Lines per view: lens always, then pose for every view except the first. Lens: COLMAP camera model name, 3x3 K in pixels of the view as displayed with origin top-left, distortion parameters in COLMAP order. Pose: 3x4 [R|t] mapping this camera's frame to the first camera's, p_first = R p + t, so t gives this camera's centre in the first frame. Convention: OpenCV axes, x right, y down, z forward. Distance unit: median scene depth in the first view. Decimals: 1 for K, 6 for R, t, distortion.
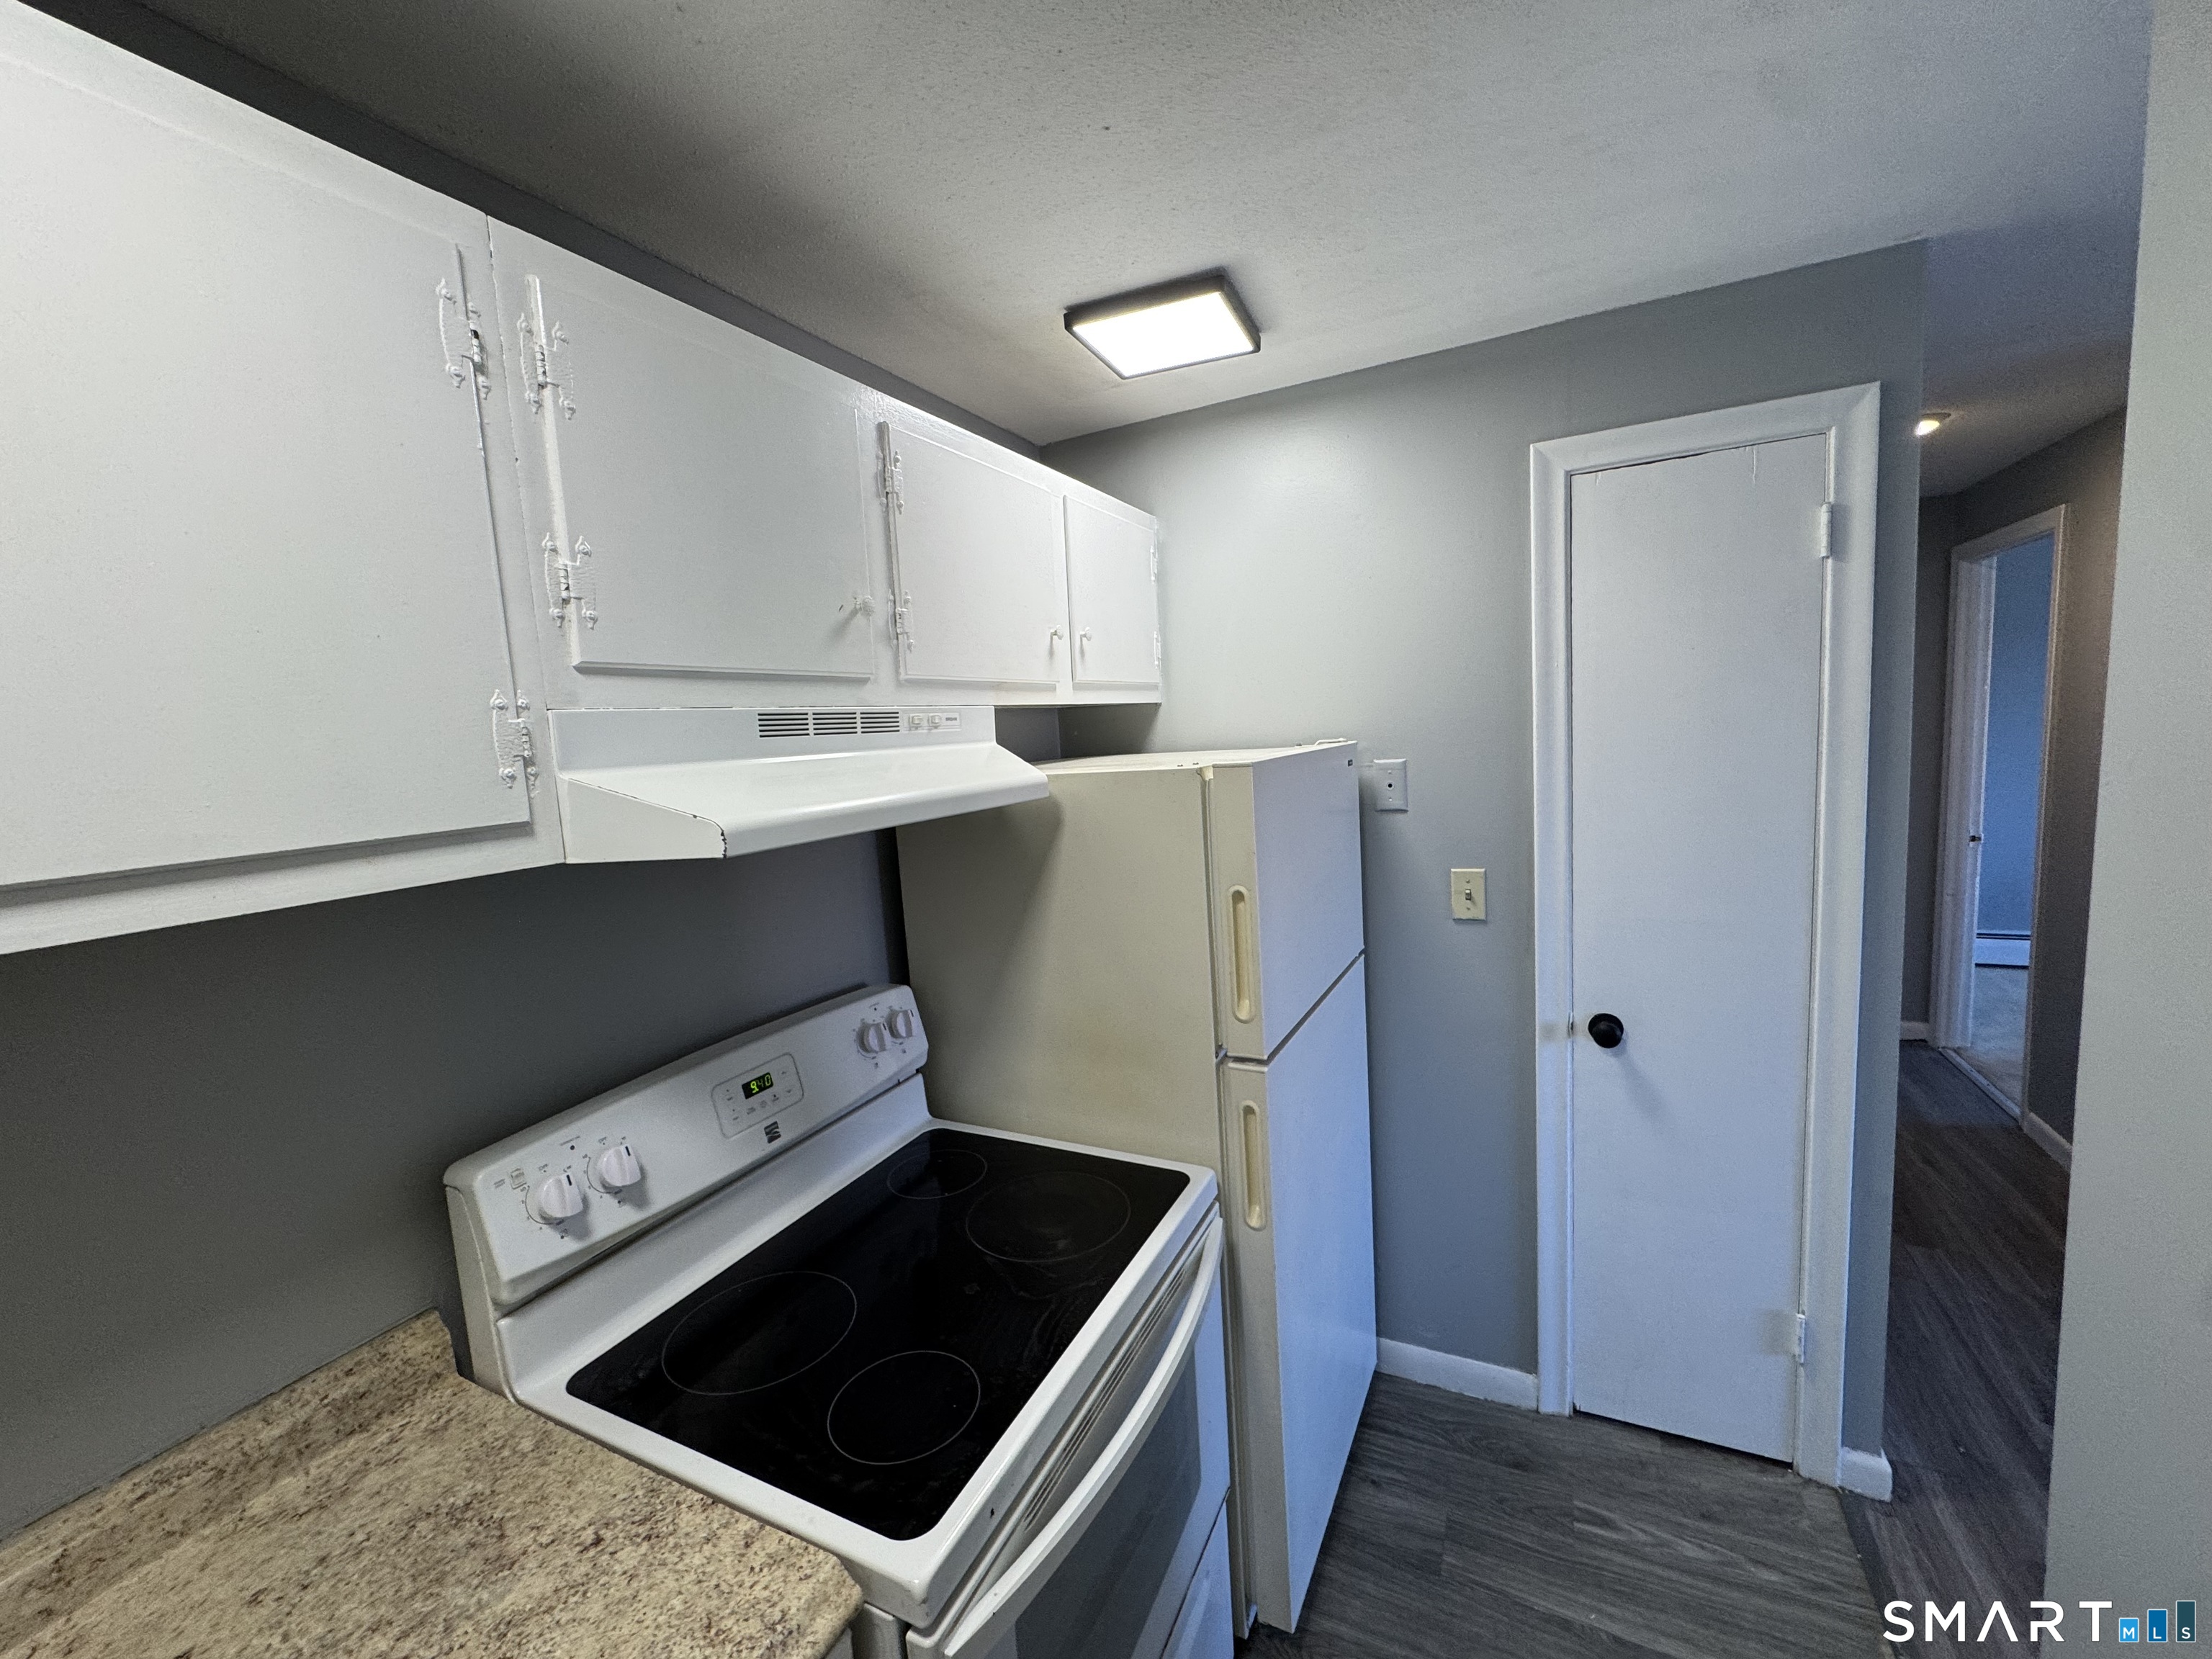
lens RADIAL K [[881.2, 0, 1105.3], [0, 881.2, 827.7], [0, 0, 1]] dist [-0.002002, -0.000146]
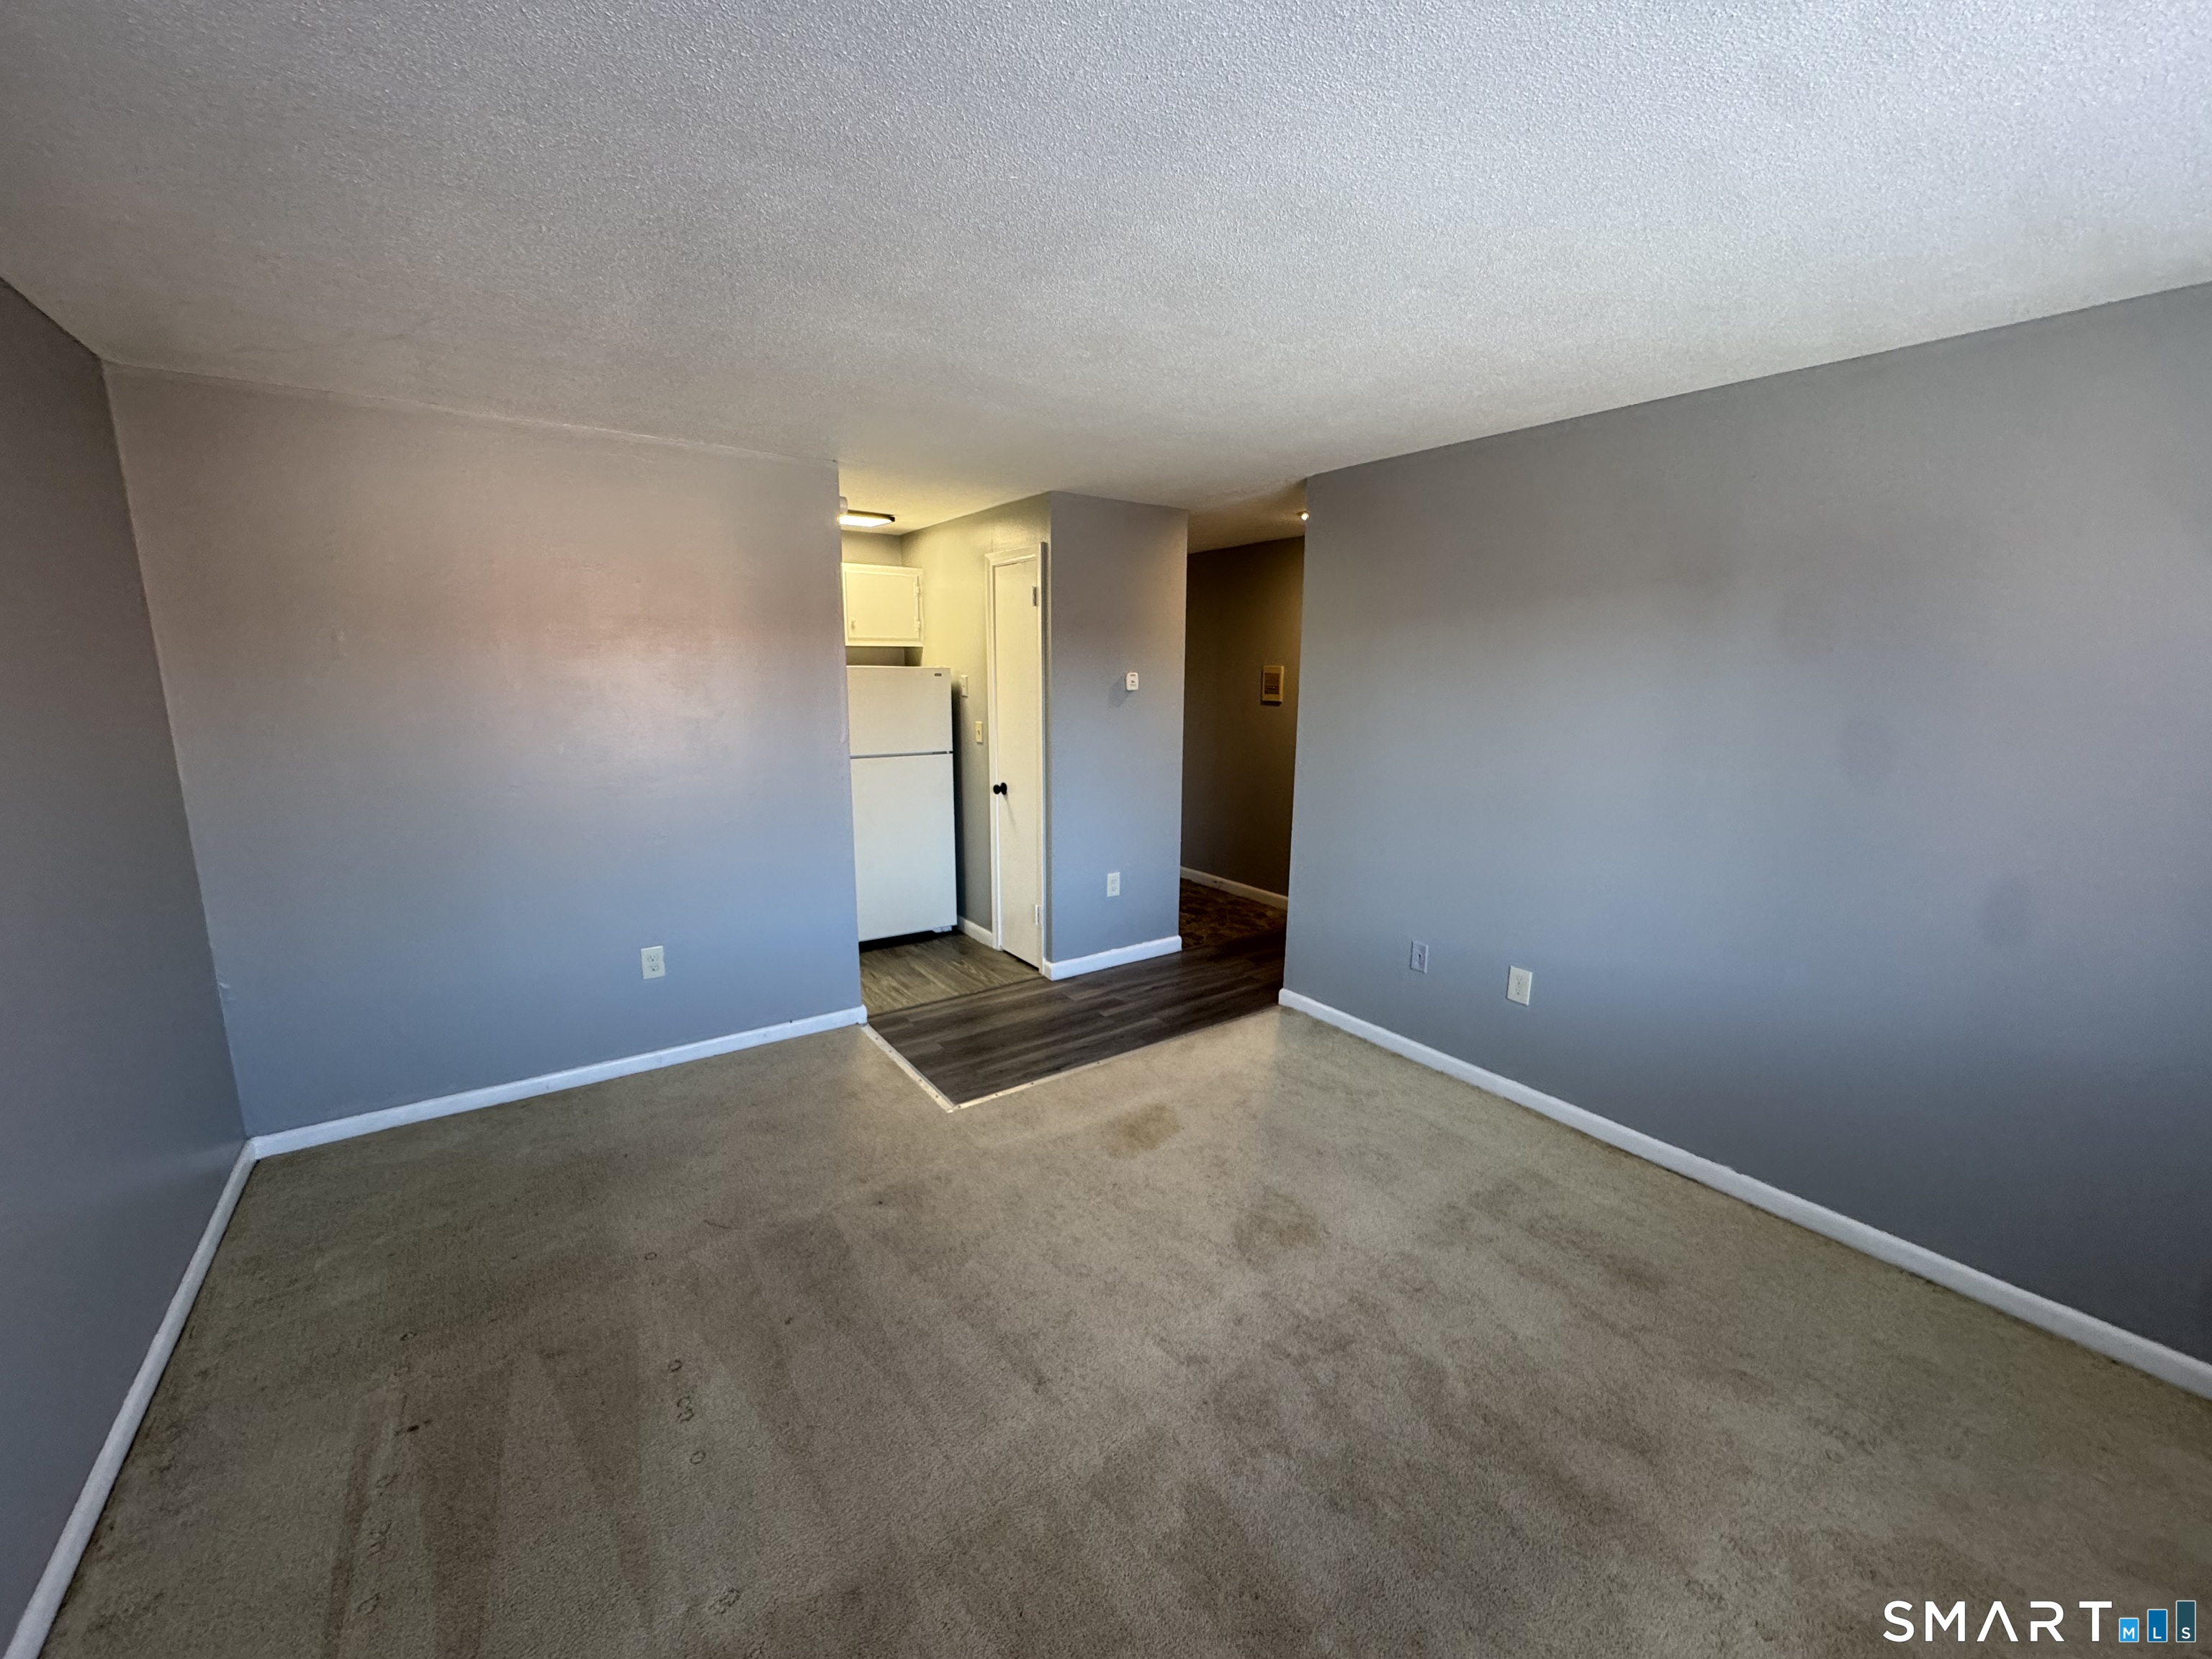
lens RADIAL K [[881.2, 0, 1148.0], [0, 881.2, 828.5], [0, 0, 1]] dist [-0.002002, -0.000146]
pose [[0.897086, 0.152078, -0.414859, 3.189157], [-0.117805, 0.987238, 0.107159, 0.035510], [0.425861, -0.047259, 0.903553, -1.757272]]
